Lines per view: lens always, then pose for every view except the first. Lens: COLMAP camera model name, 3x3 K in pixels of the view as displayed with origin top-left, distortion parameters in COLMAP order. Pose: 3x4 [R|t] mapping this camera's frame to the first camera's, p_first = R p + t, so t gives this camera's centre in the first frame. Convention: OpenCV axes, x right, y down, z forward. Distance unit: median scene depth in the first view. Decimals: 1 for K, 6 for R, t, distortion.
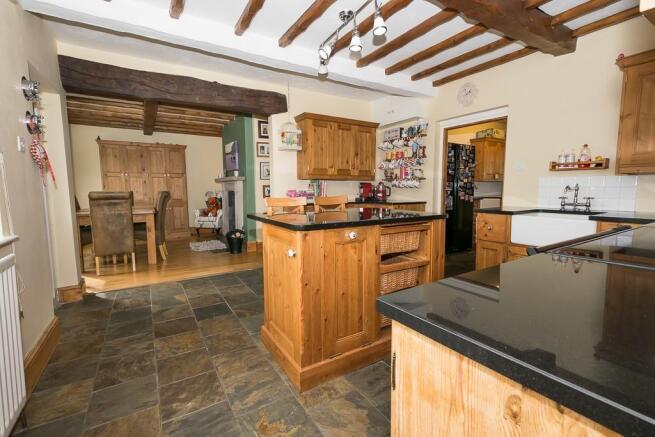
lens RADIAL K [[296.7, 0, 328.6], [0, 296.7, 215.8], [0, 0, 1]] dist [0.001555, 0.000050]
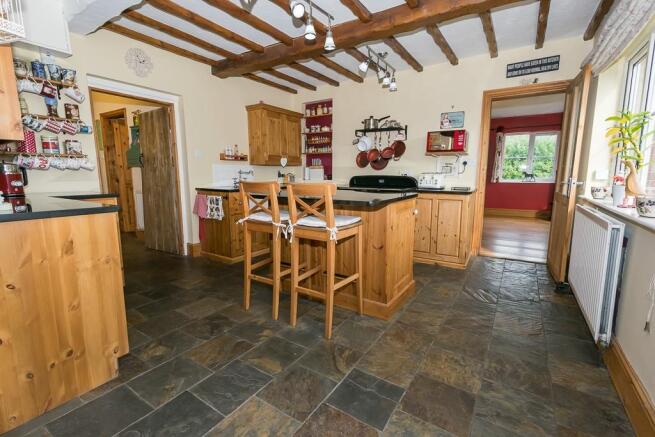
lens RADIAL K [[296.7, 0, 328.4], [0, 296.7, 215.8], [0, 0, 1]] dist [0.001555, 0.000050]
pose [[-0.421026, -0.126177, 0.898229, -0.863128], [0.082330, 0.980874, 0.176376, -0.110701], [-0.903304, 0.148210, -0.402586, 1.312761]]
